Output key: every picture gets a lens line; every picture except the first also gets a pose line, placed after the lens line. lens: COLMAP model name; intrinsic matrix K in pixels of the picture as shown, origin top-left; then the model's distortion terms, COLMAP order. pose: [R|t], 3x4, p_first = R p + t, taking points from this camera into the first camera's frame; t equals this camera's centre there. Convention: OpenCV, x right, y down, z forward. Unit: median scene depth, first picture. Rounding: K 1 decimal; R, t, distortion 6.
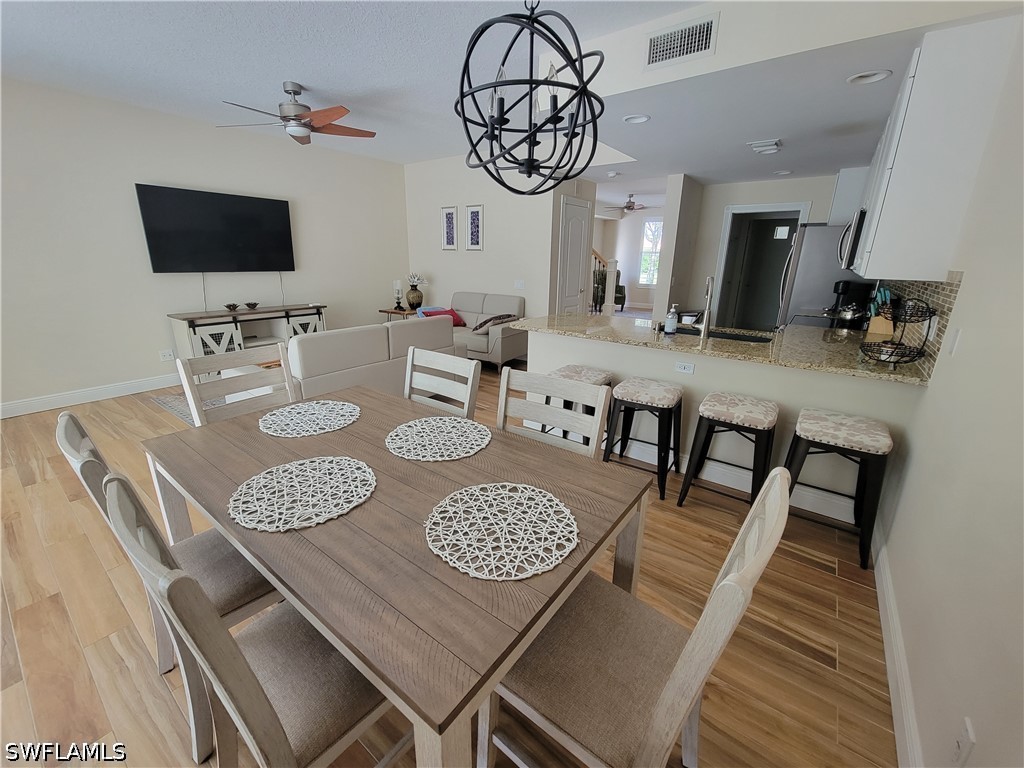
lens RADIAL K [[417.2, 0, 513.1], [0, 417.2, 384.0], [0, 0, 1]] dist [-0.009737, 0.000177]
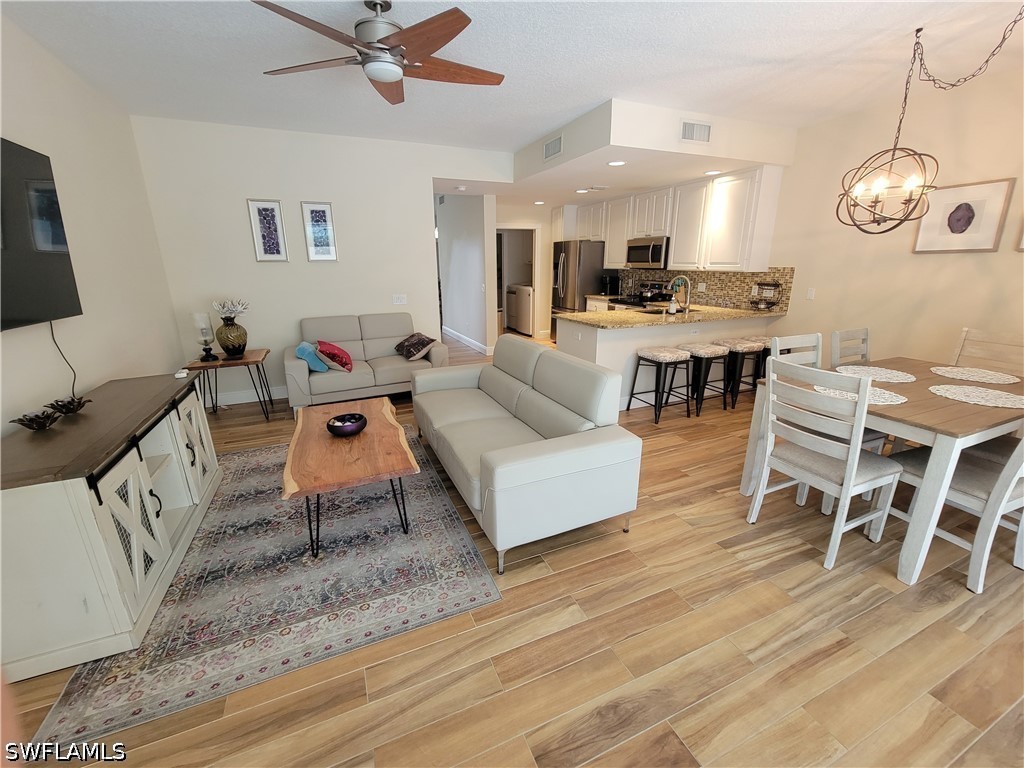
lens RADIAL K [[417.2, 0, 508.1], [0, 417.2, 378.6], [0, 0, 1]] dist [-0.009737, 0.000177]
pose [[0.503769, -0.253322, 0.825860, -0.590580], [0.266282, 0.955019, 0.130509, -0.122427], [-0.821772, 0.154165, 0.548565, 0.330351]]
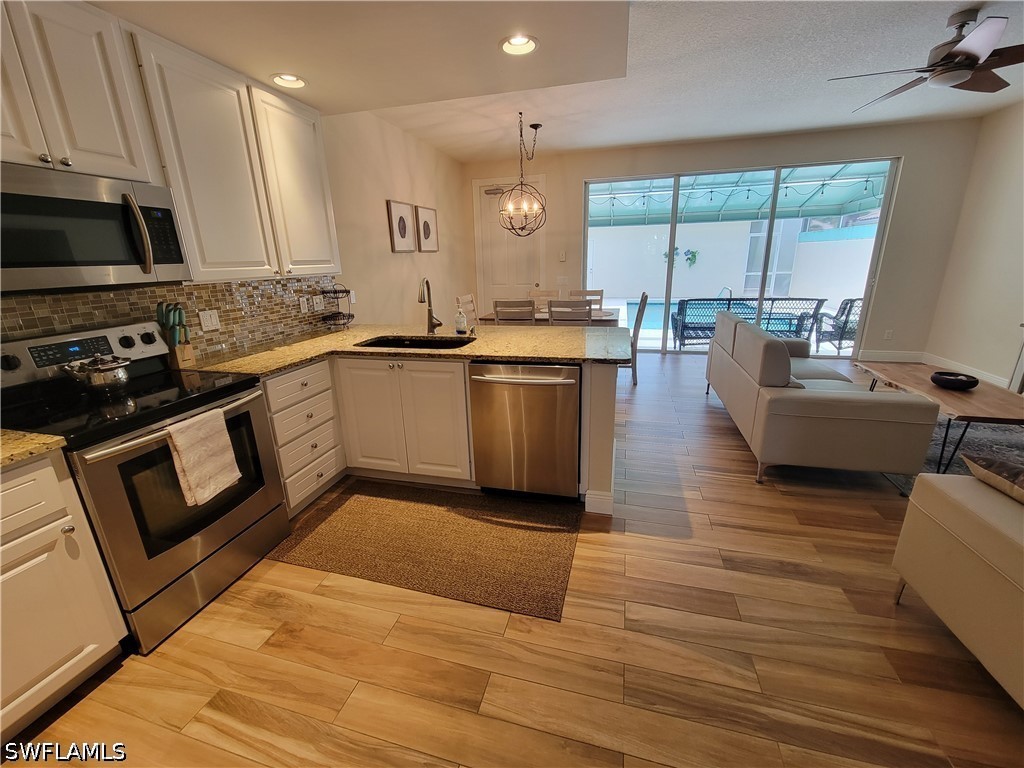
lens RADIAL K [[417.2, 0, 514.8], [0, 417.2, 390.5], [0, 0, 1]] dist [-0.009737, 0.000177]
pose [[-0.921065, 0.127238, -0.368034, 0.308257], [-0.100847, 0.834928, 0.541040, -0.275124], [0.376123, 0.535449, -0.756192, 0.909979]]
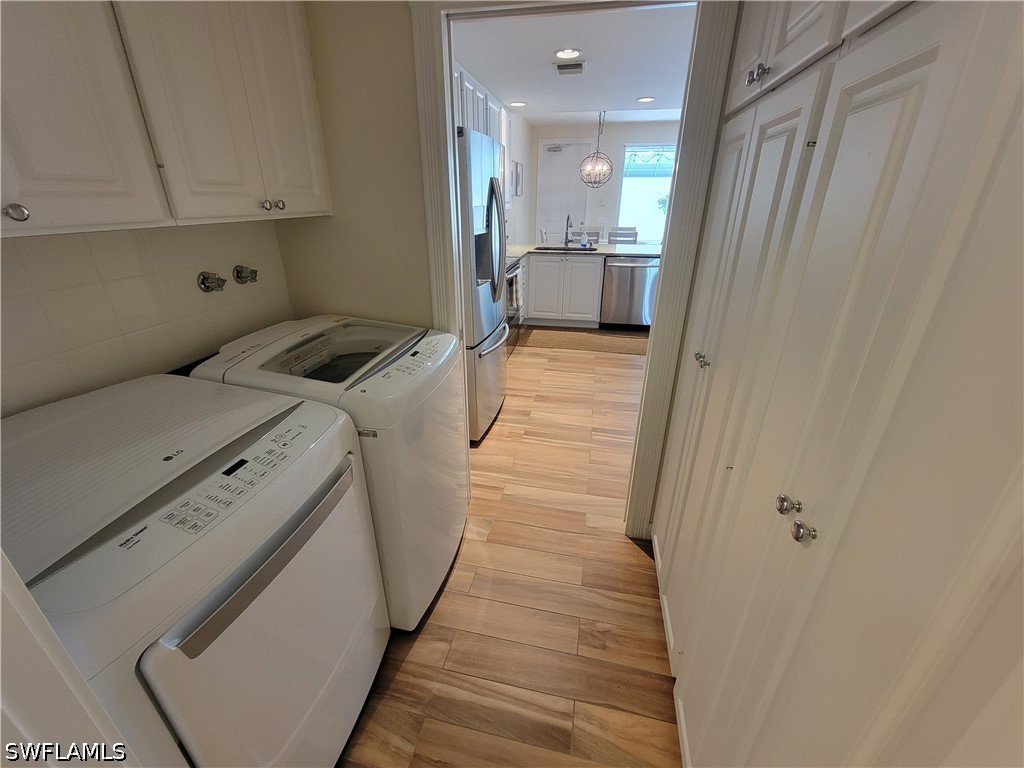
lens RADIAL K [[417.2, 0, 517.3], [0, 417.2, 382.4], [0, 0, 1]] dist [-0.009737, 0.000177]
pose [[-0.898117, 0.159968, -0.409630, 0.696377], [-0.145600, 0.770785, 0.620234, -0.361406], [0.414954, 0.616685, -0.668964, 1.180420]]
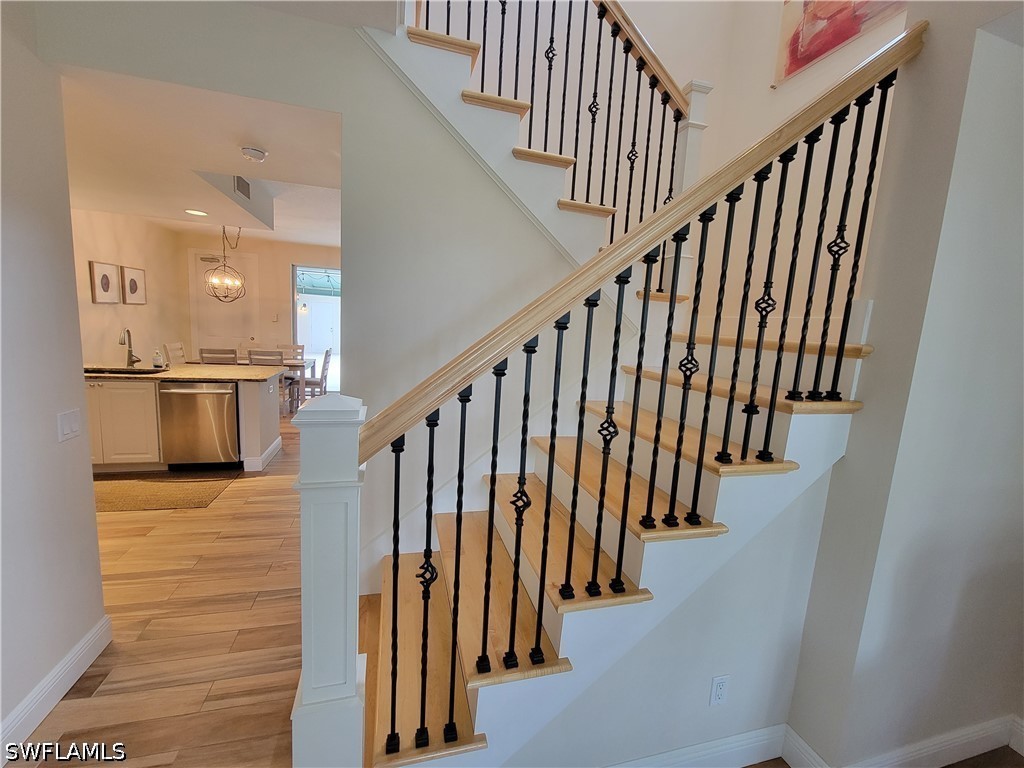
lens RADIAL K [[417.2, 0, 511.4], [0, 417.2, 385.4], [0, 0, 1]] dist [-0.009737, 0.000177]
pose [[-0.599799, 0.064927, -0.797512, 0.376308], [-0.299097, 0.906258, 0.298727, -0.414239], [0.742147, 0.417710, -0.524153, 1.287608]]
